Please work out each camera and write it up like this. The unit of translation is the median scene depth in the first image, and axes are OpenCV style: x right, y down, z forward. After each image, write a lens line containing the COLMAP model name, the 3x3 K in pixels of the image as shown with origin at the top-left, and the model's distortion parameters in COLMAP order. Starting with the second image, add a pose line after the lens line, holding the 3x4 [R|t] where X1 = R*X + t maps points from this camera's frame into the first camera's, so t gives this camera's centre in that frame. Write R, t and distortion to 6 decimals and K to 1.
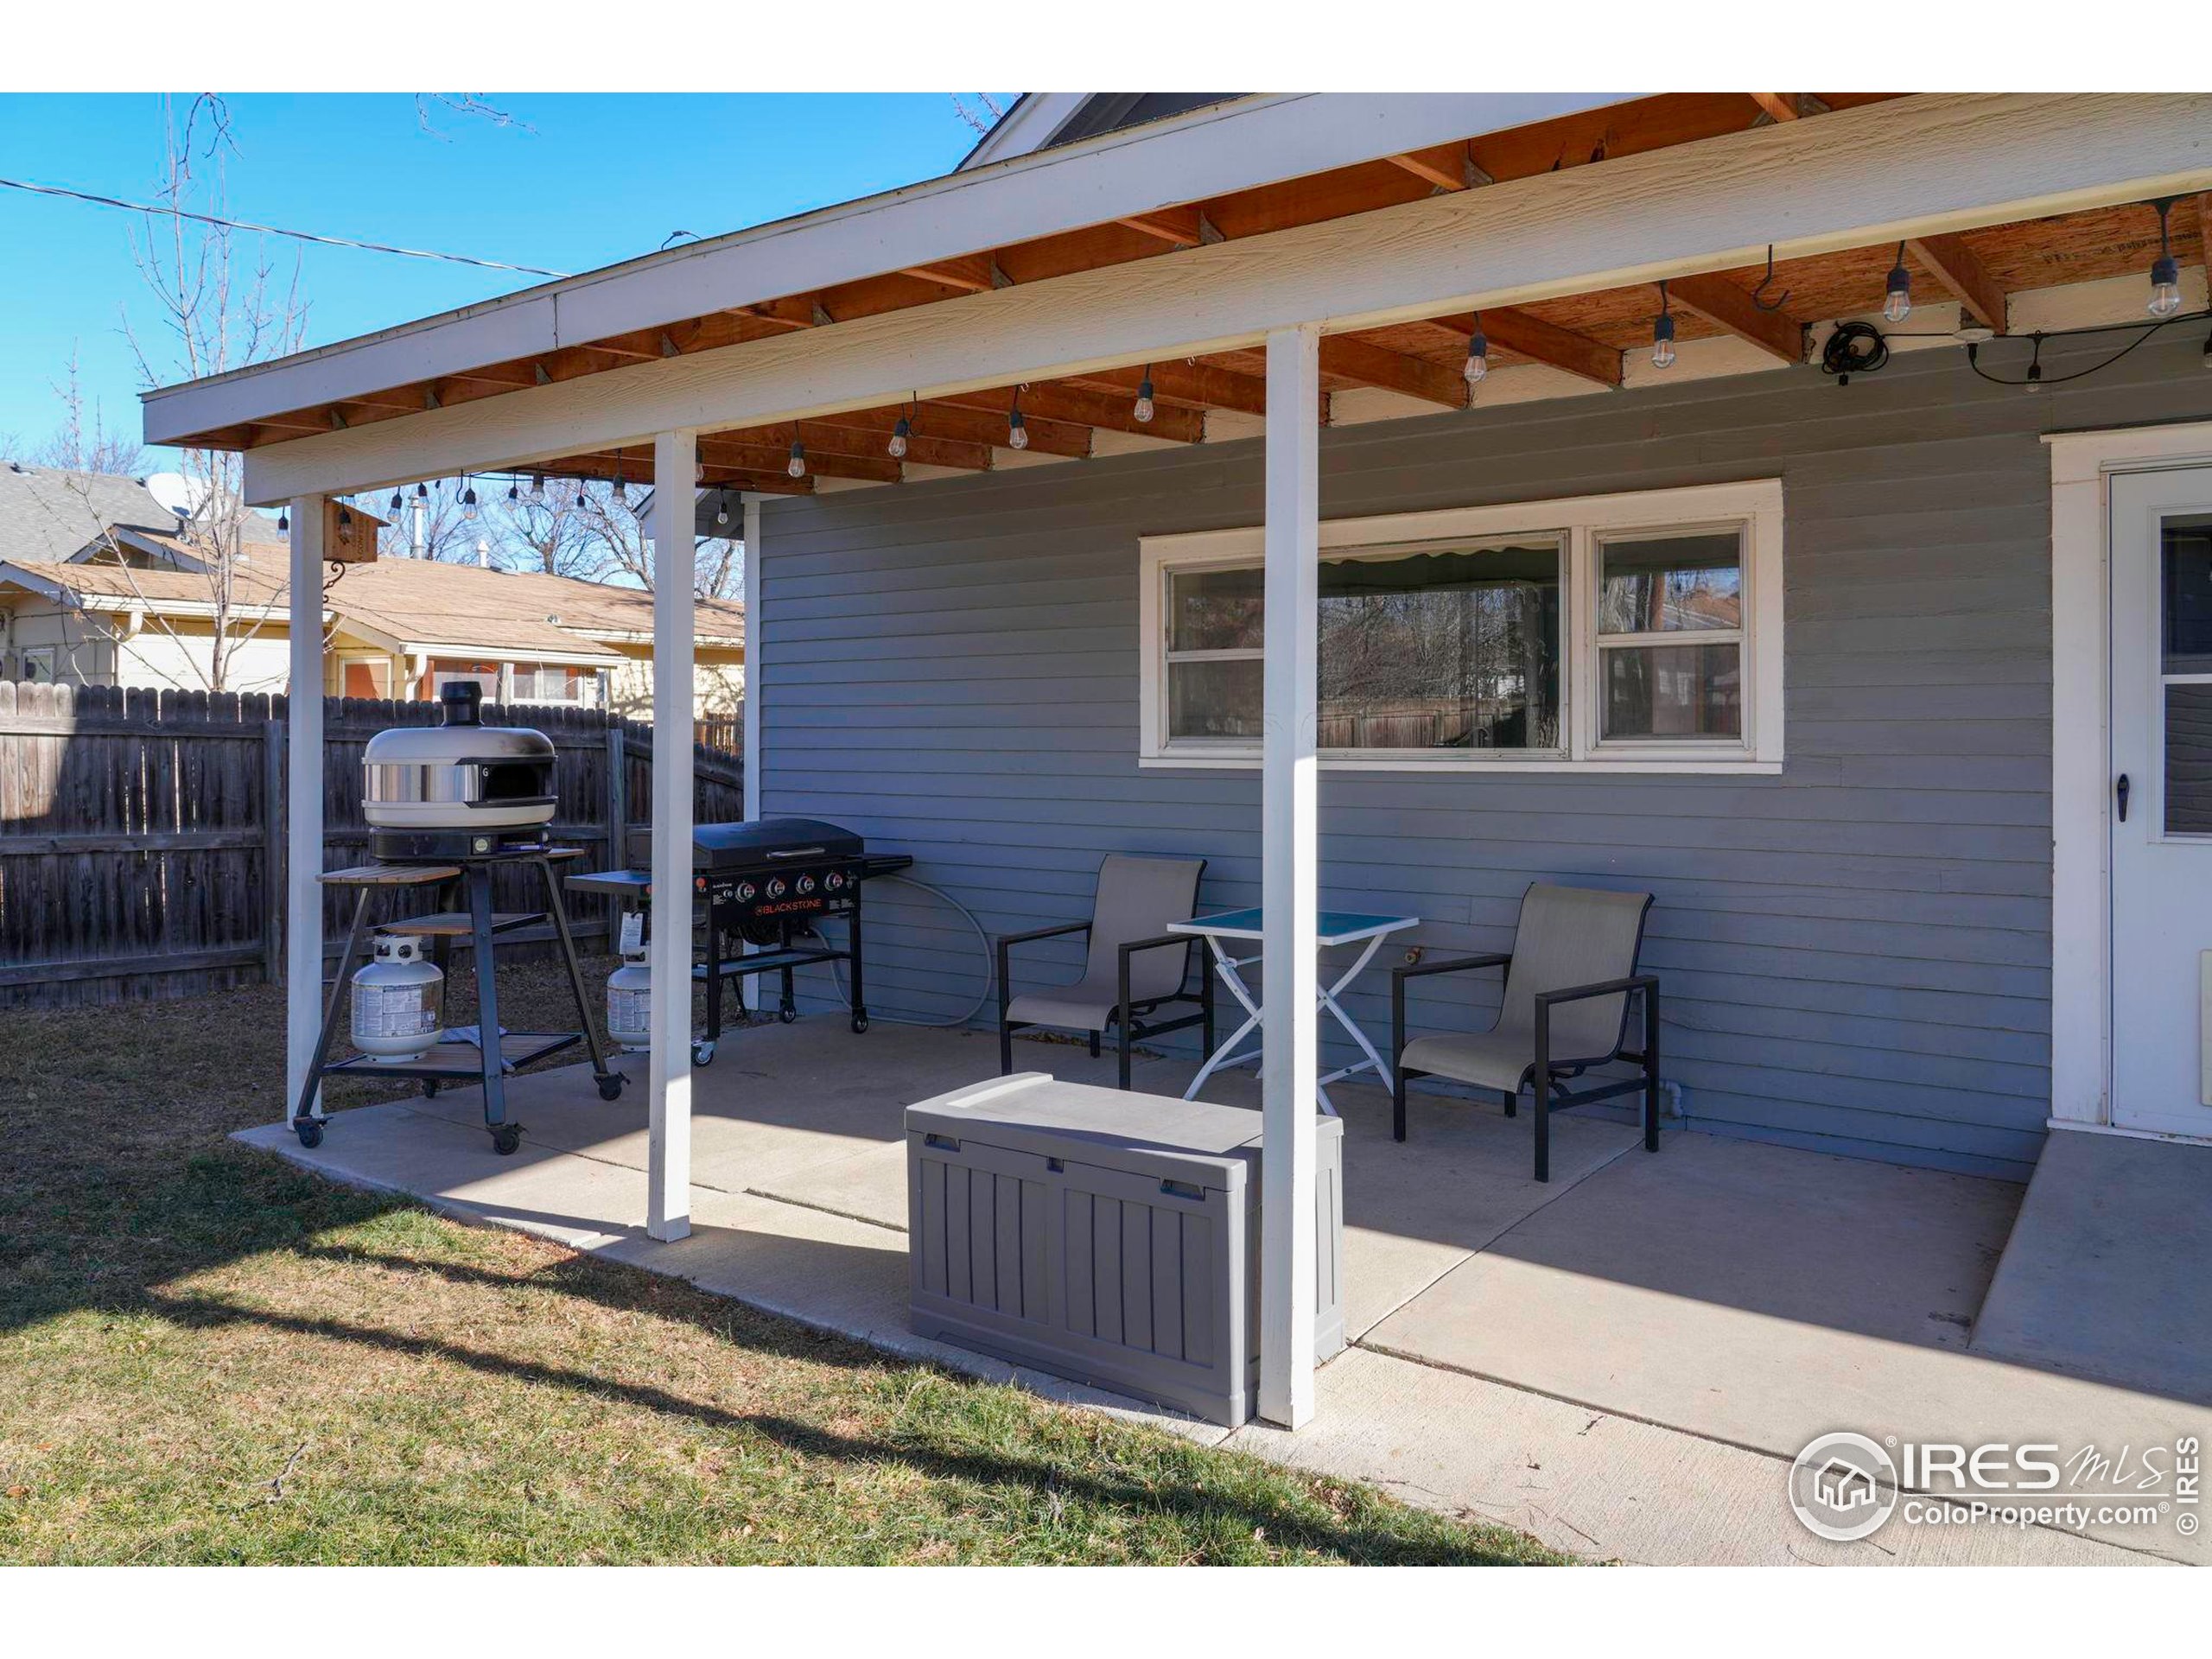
lens RADIAL K [[1589.3, 0, 1098.4], [0, 1589.3, 729.1], [0, 0, 1]] dist [-0.001200, 0.000692]
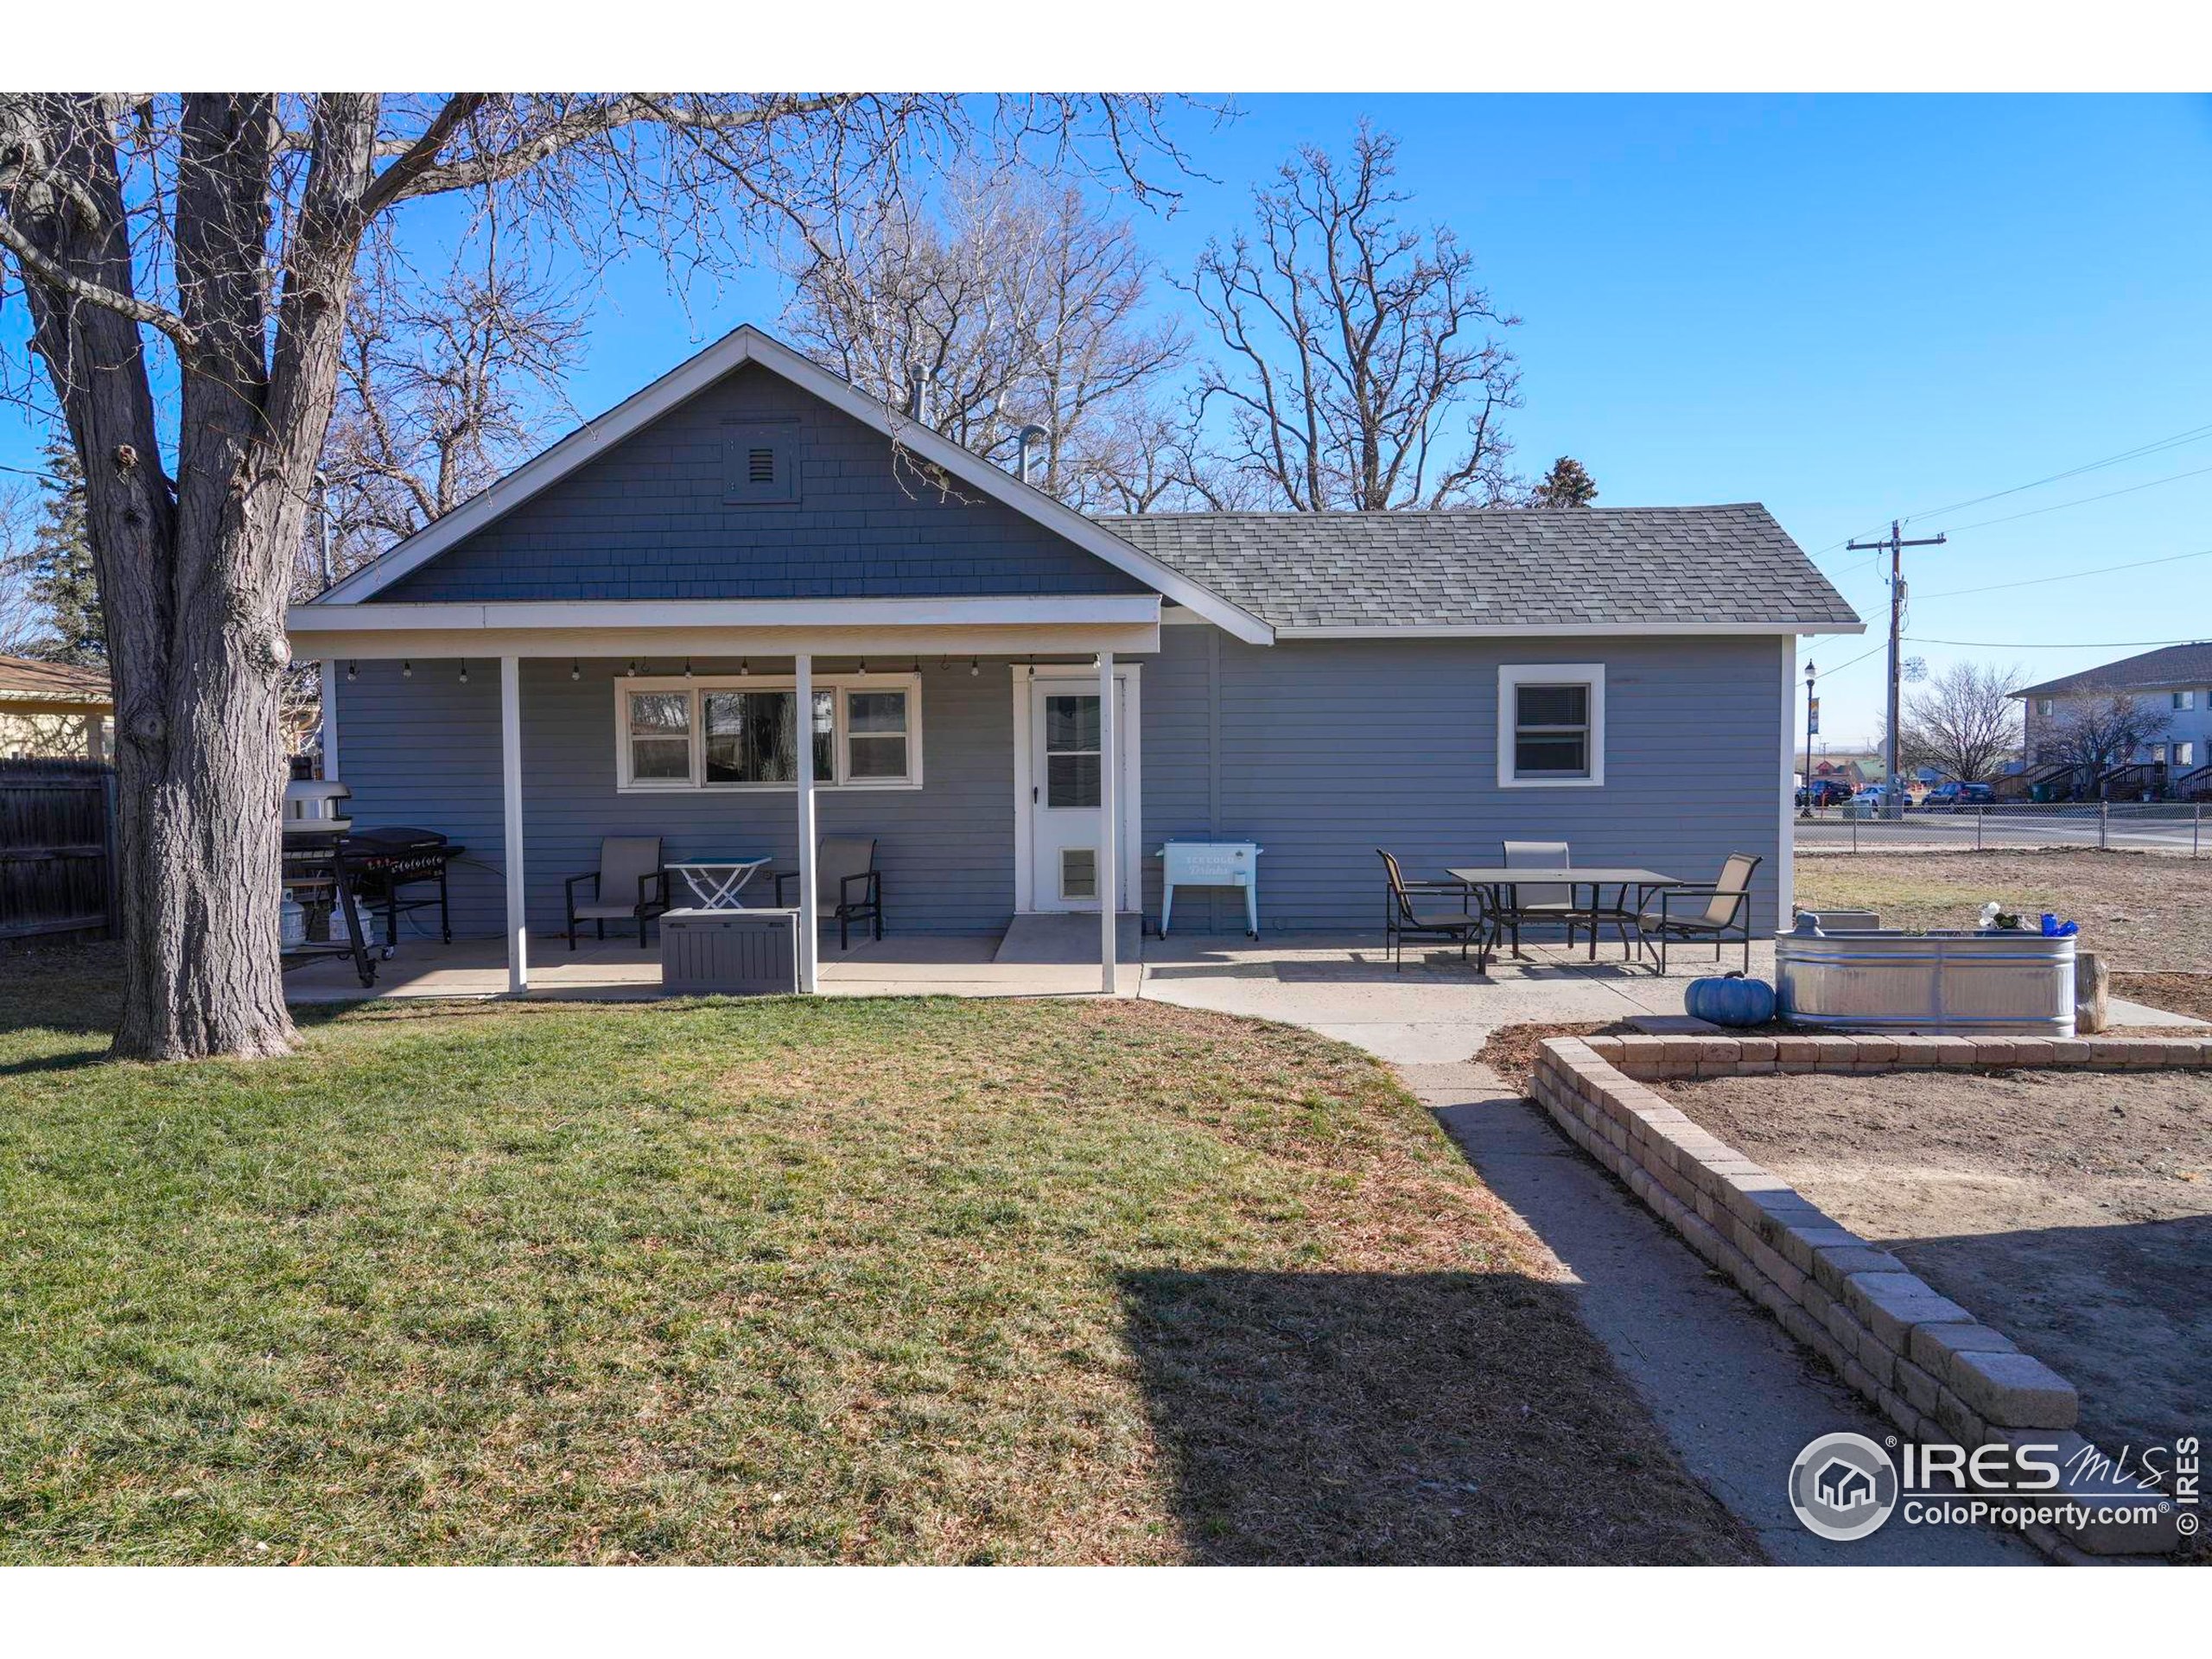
lens RADIAL K [[1482.0, 0, 1106.0], [0, 1482.0, 829.5], [0, 0, 1]] dist [0.000123, 0.000653]
pose [[0.828520, -0.036804, 0.558749, -0.609188], [0.007066, 0.998445, 0.055289, -0.034618], [-0.559916, -0.041860, 0.827492, -1.051415]]
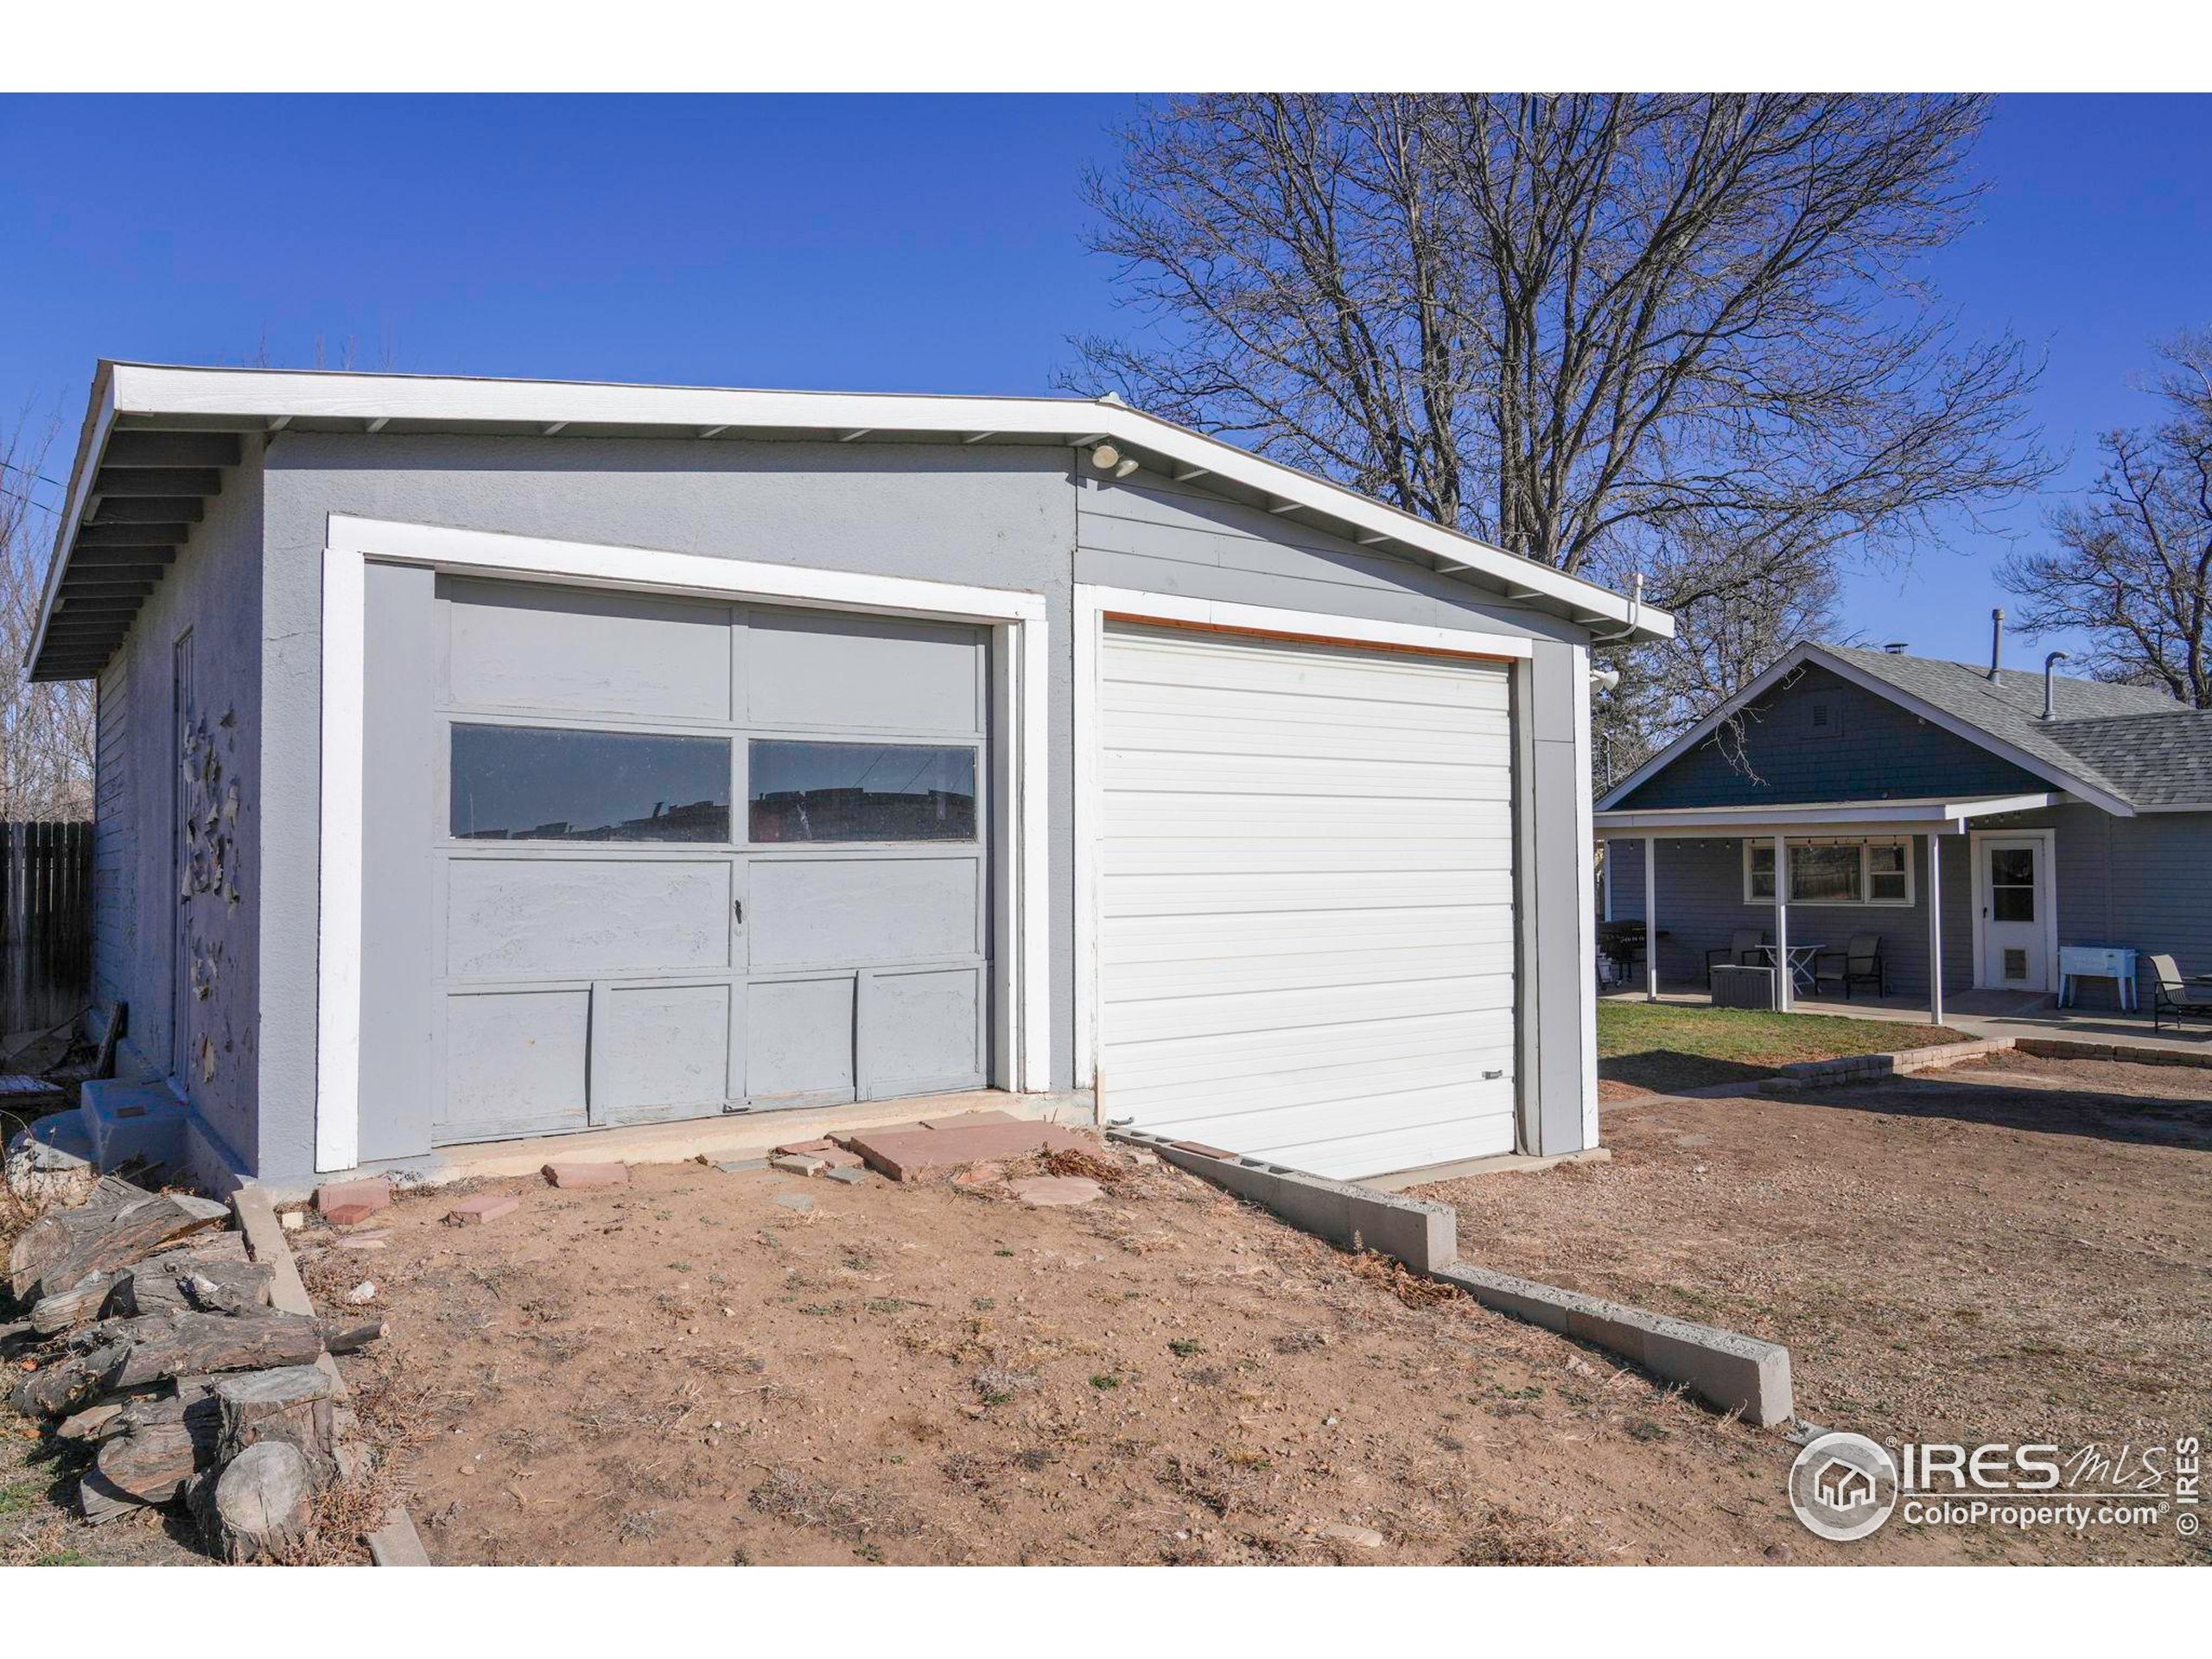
lens RADIAL K [[1560.1, 0, 1116.5], [0, 1560.1, 818.7], [0, 0, 1]] dist [-0.004815, -0.003809]
pose [[0.948119, -0.014982, -0.317563, -0.228059], [0.008243, 0.999712, -0.022556, -0.118123], [0.317809, 0.018768, 0.947969, -3.264558]]
